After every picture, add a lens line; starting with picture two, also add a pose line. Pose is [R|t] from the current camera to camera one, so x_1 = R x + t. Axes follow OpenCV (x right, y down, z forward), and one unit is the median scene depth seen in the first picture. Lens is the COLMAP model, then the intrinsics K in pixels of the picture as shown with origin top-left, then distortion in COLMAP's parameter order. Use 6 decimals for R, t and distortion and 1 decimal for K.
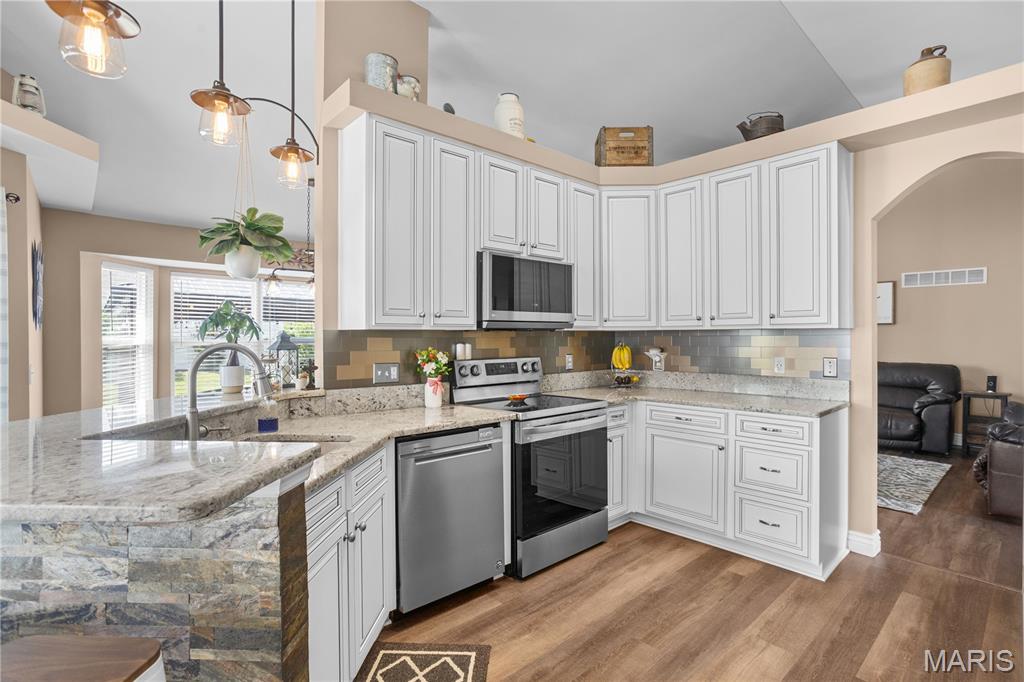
lens RADIAL K [[493.1, 0, 512.0], [0, 493.1, 341.0], [0, 0, 1]] dist [-0.056665, 0.035524]
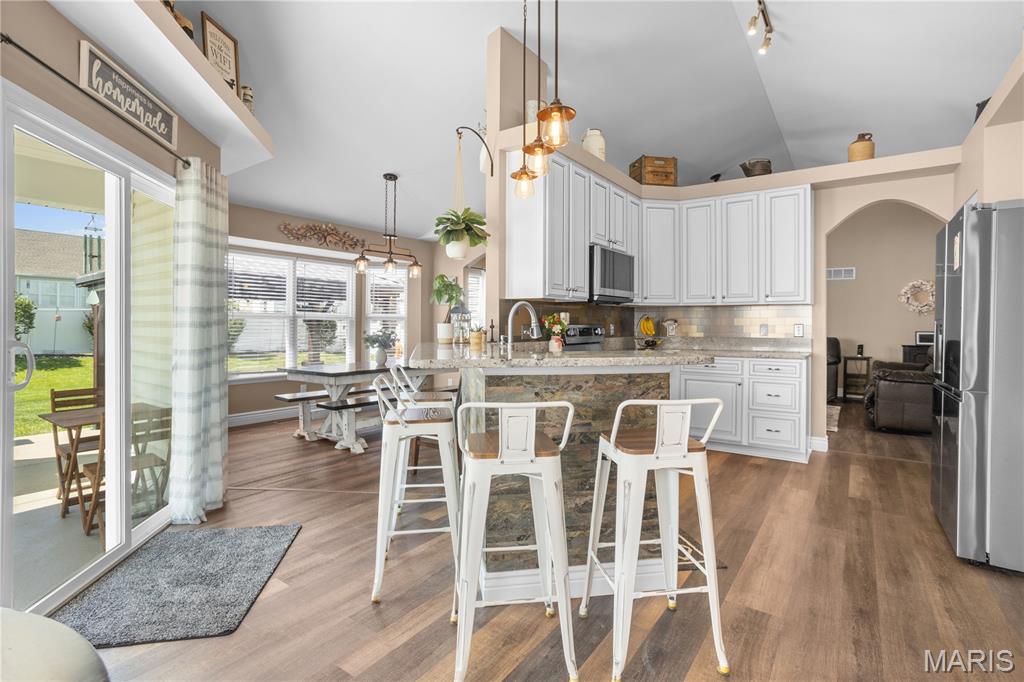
lens RADIAL K [[494.0, 0, 512.6], [0, 494.0, 324.4], [0, 0, 1]] dist [-0.059717, 0.041786]
pose [[0.976521, 0.005942, 0.215340, -0.534985], [-0.004621, 0.999967, -0.006640, 0.048457], [-0.215373, 0.005489, 0.976517, -0.287183]]
